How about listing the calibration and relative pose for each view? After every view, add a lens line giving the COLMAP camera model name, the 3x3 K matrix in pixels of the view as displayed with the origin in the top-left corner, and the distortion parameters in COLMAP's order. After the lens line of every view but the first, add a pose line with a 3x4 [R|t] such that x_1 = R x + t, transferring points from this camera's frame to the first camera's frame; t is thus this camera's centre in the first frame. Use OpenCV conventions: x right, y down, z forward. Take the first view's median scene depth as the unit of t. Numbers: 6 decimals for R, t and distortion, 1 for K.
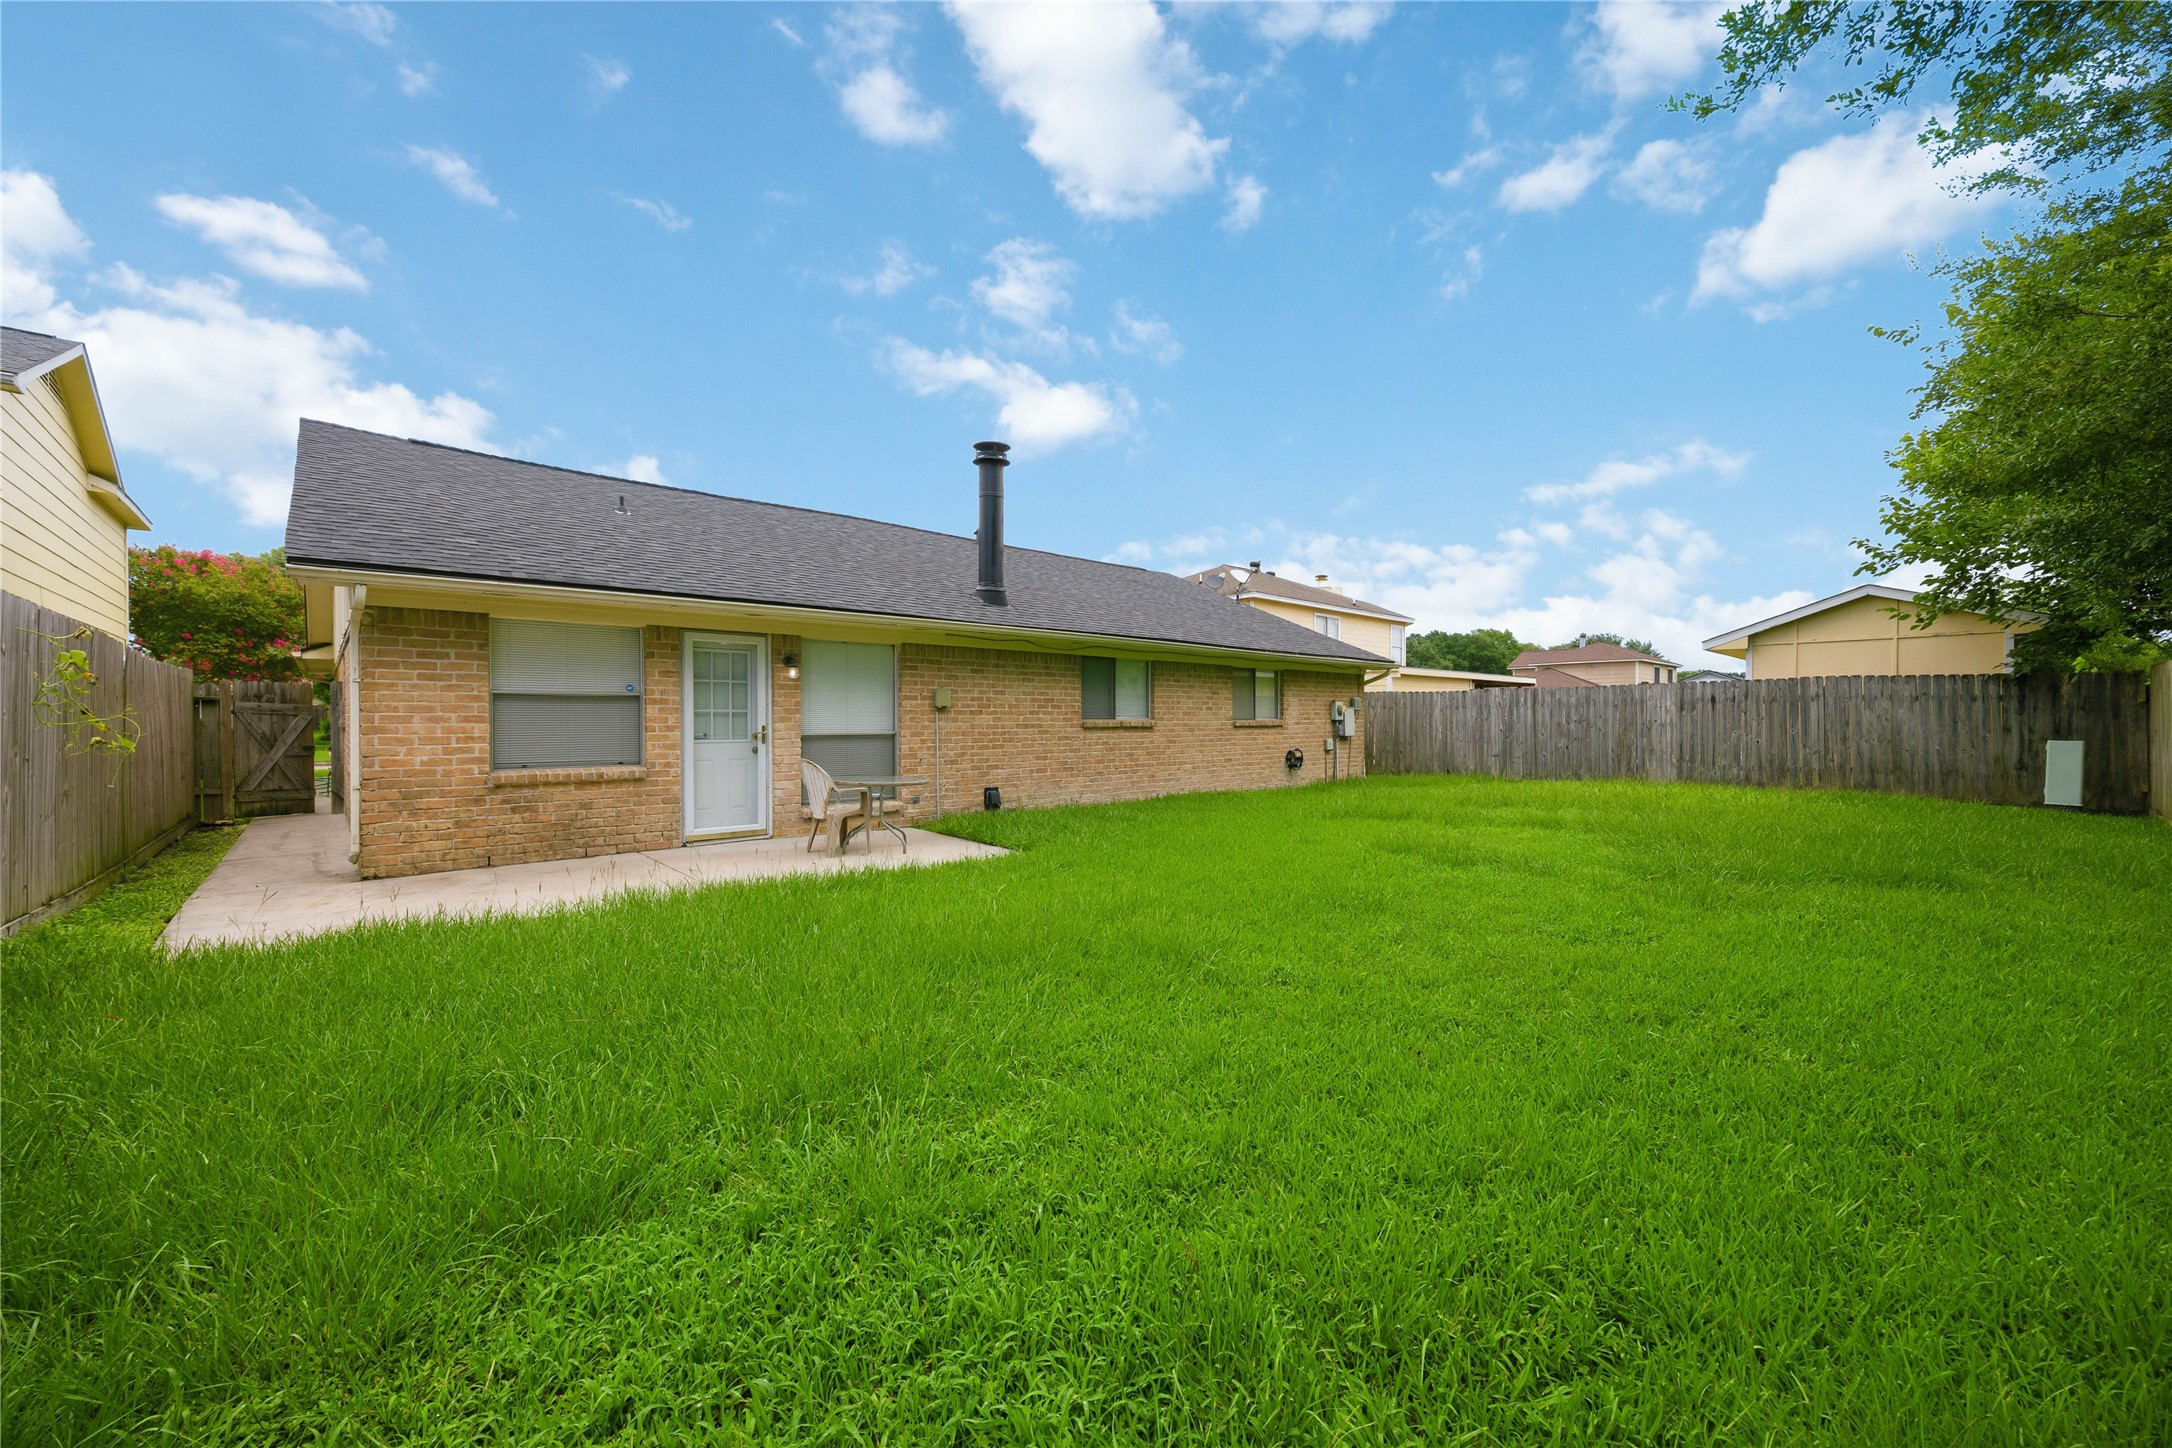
lens RADIAL K [[827.8, 0, 1092.0], [0, 827.8, 722.2], [0, 0, 1]] dist [-0.000838, 0.000008]
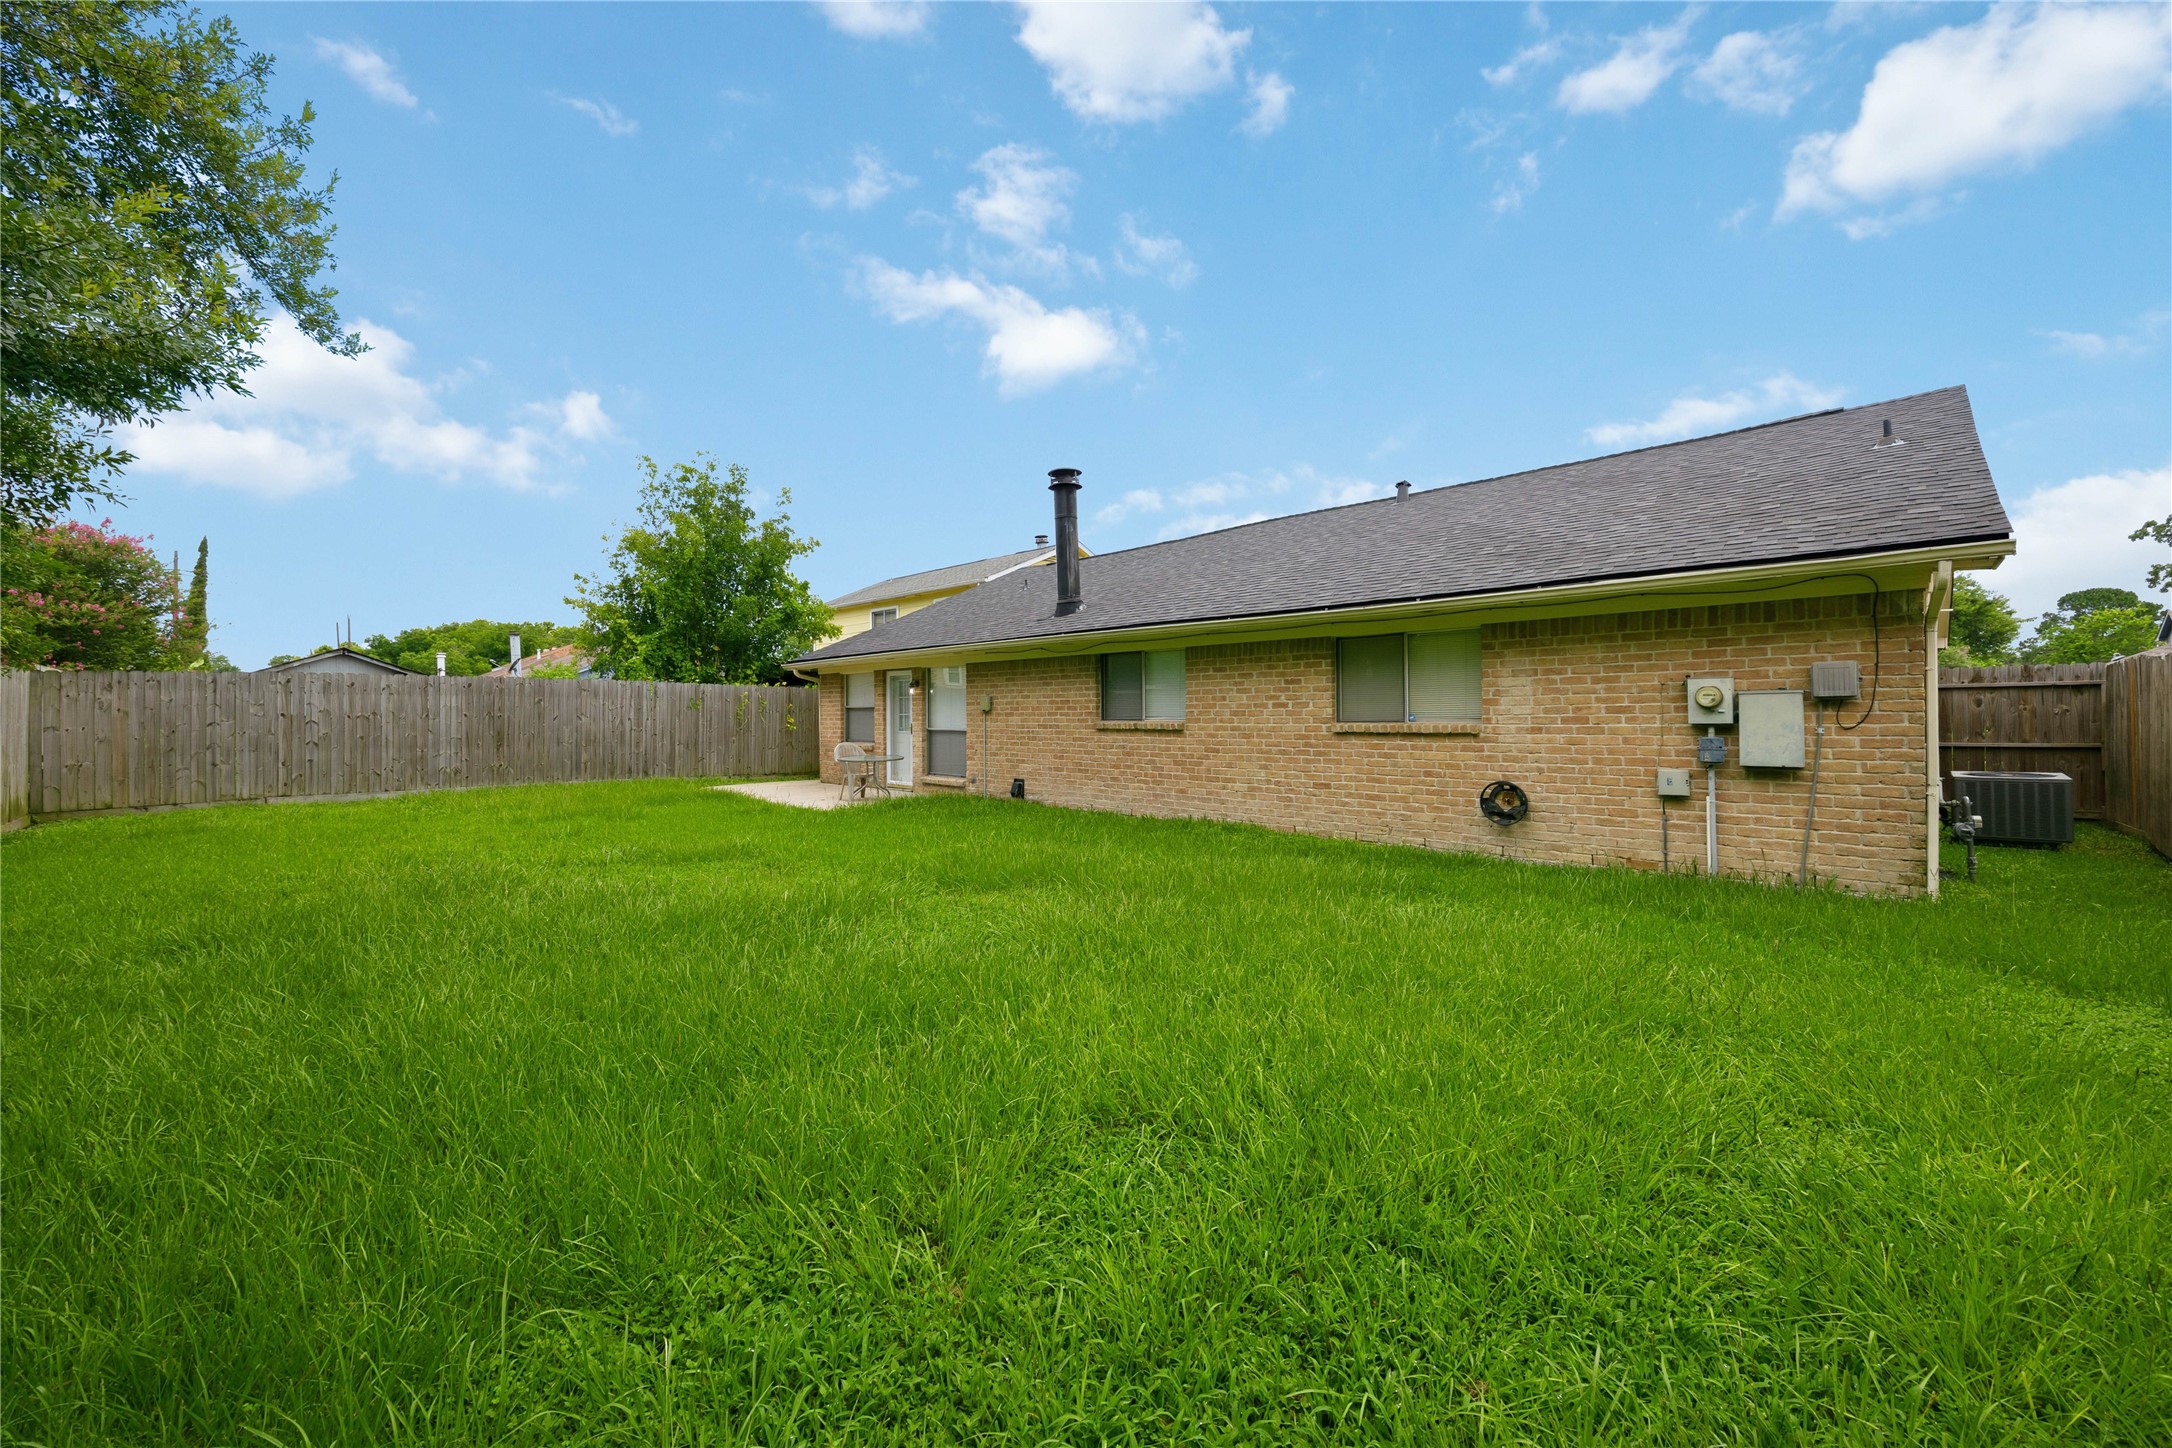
lens RADIAL K [[827.8, 0, 1092.0], [0, 827.8, 722.2], [0, 0, 1]] dist [-0.000838, 0.000008]
pose [[0.062322, 0.008061, -0.998024, 0.935589], [-0.002972, 0.999964, 0.007891, -0.009288], [0.998052, 0.002474, 0.062343, 0.921326]]
